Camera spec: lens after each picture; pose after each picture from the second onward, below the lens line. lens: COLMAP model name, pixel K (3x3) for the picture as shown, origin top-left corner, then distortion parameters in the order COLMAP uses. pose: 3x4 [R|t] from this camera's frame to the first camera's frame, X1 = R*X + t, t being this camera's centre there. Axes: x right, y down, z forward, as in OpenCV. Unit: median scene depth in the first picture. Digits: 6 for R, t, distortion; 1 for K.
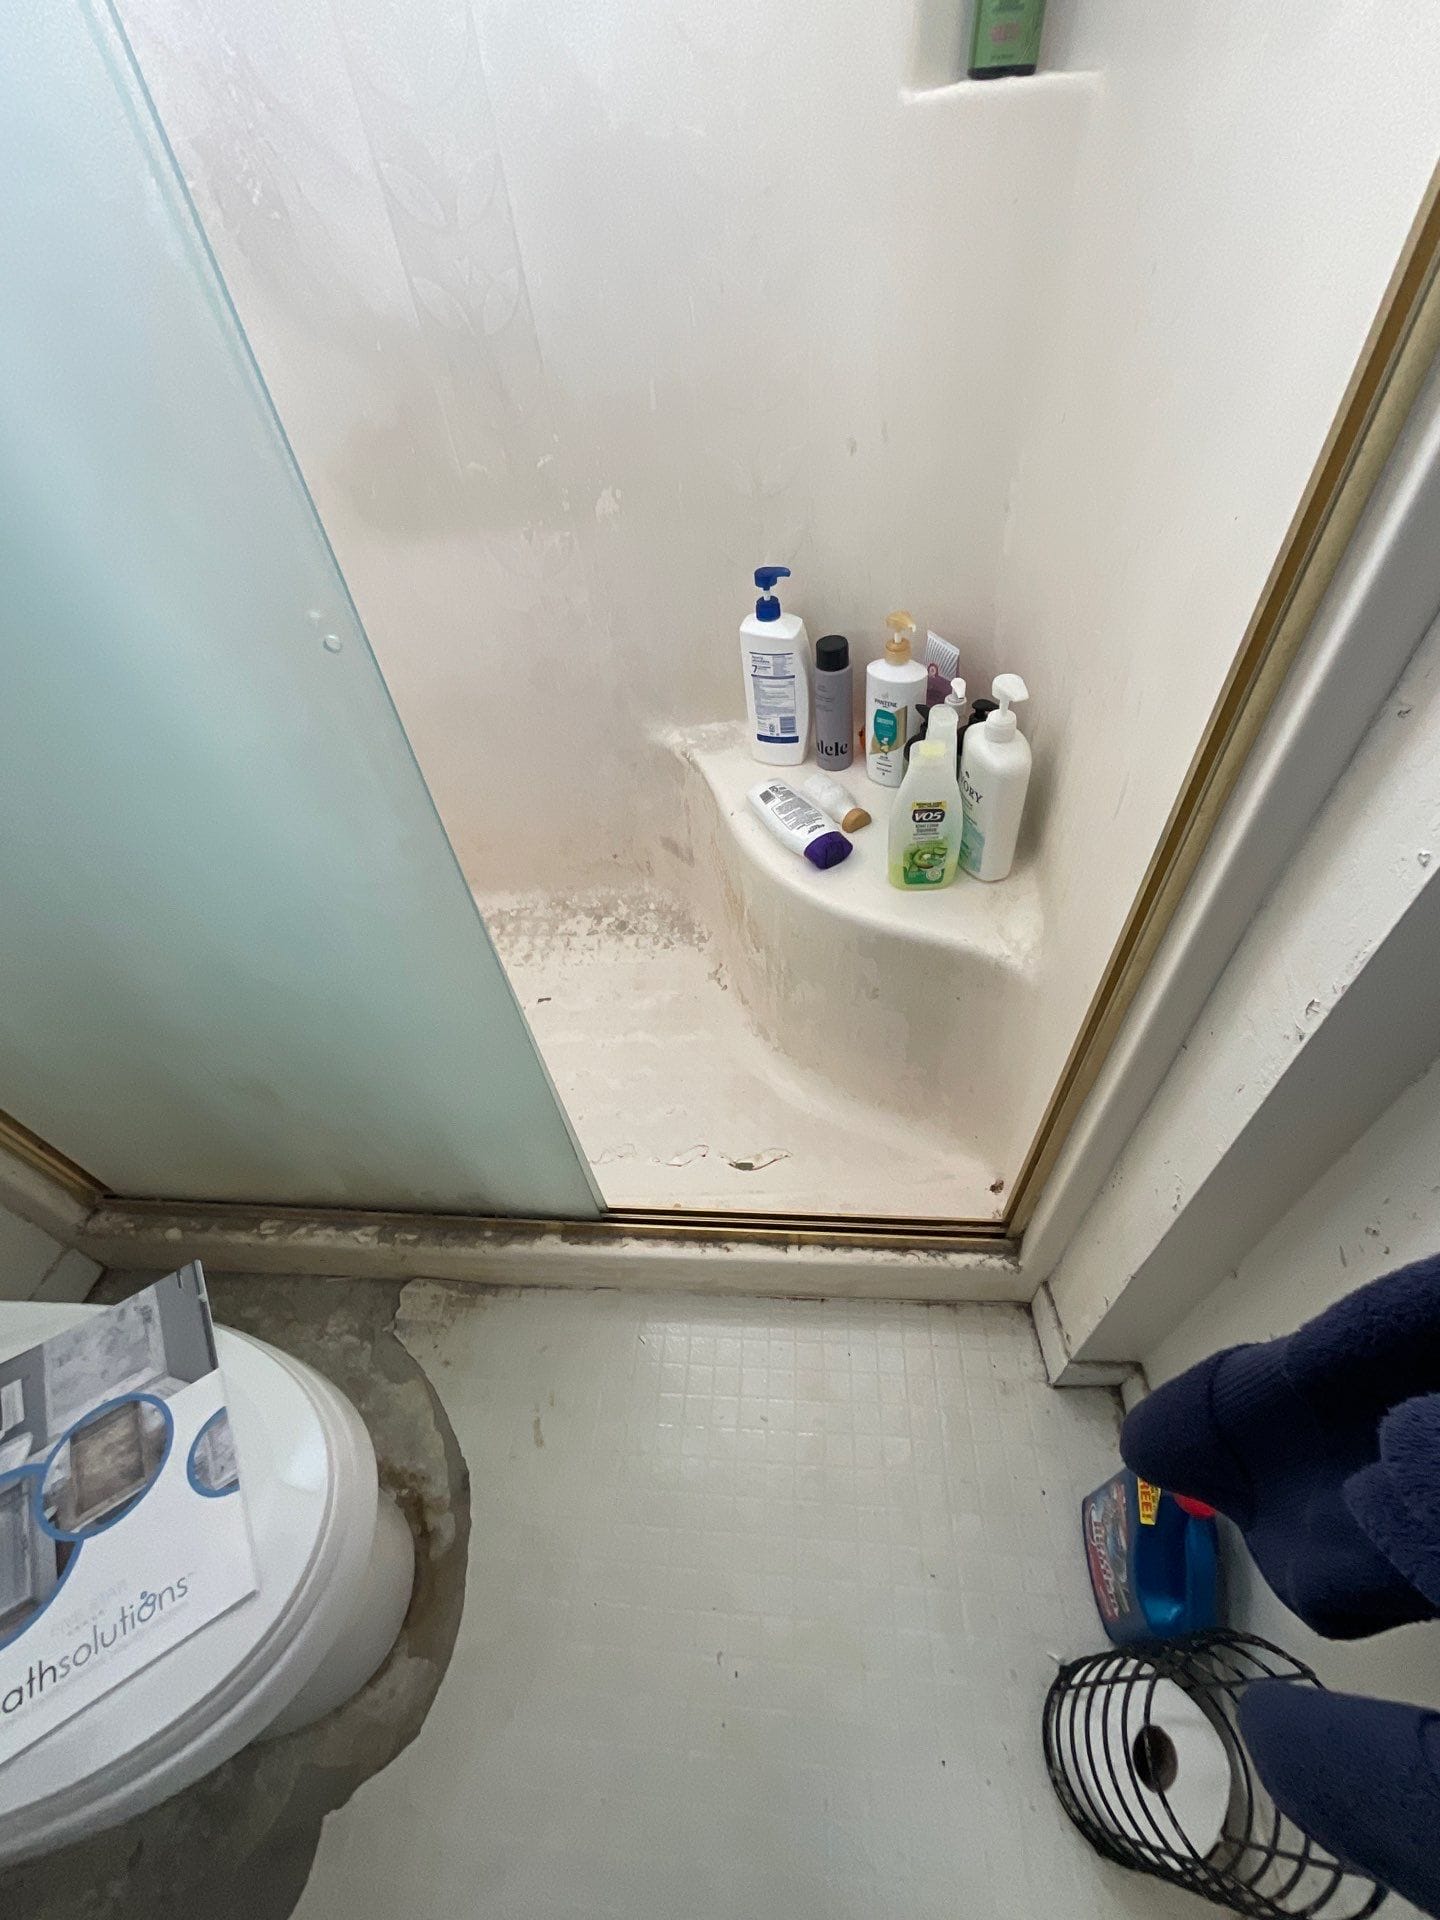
lens RADIAL K [[767.0, 0, 718.3], [0, 767.0, 965.2], [0, 0, 1]] dist [-0.001728, 0.000519]
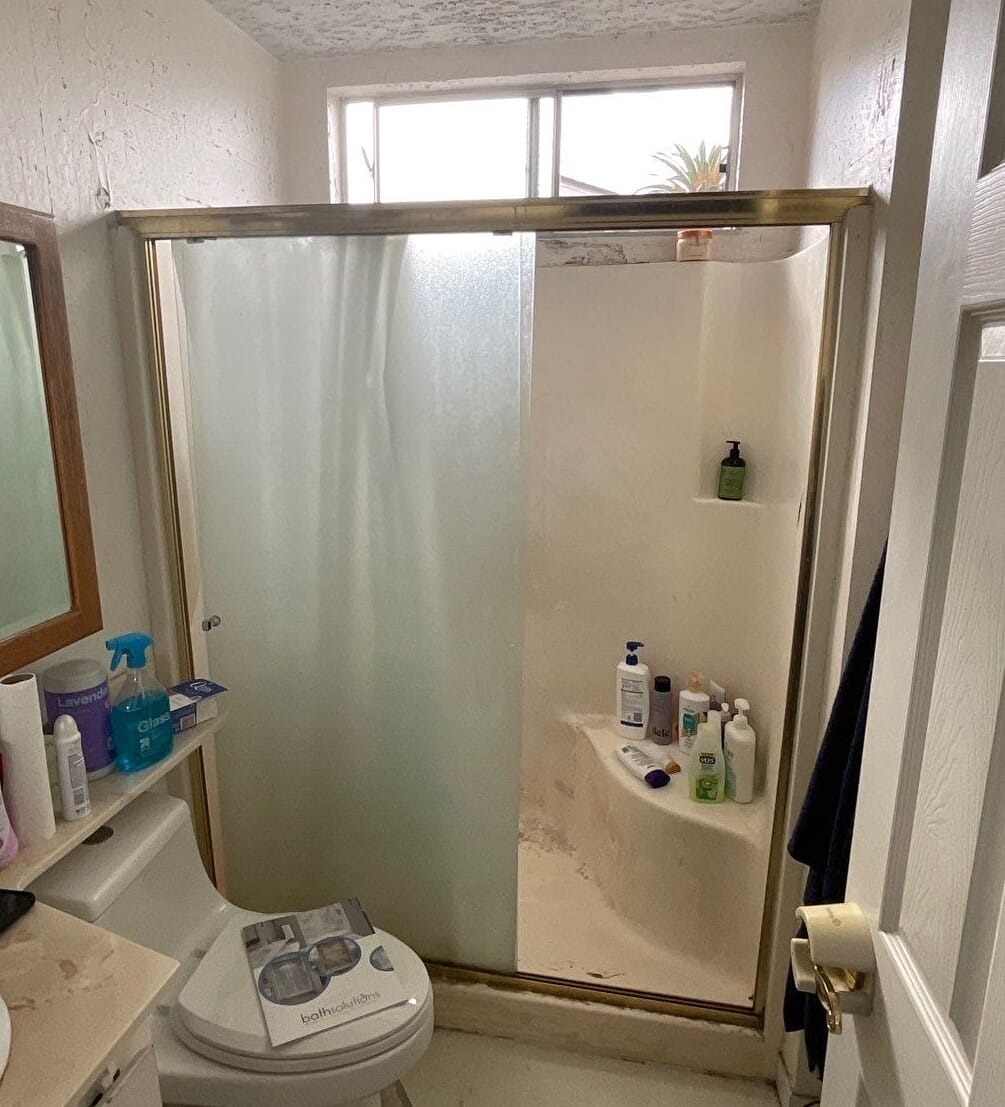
lens RADIAL K [[809.9, 0, 505.9], [0, 809.9, 541.7], [0, 0, 1]] dist [-0.002686, -0.008257]
pose [[0.990492, 0.116813, -0.072668, -0.150716], [-0.137517, 0.825837, -0.546884, 0.513363], [-0.003871, 0.551678, 0.834048, -0.995778]]
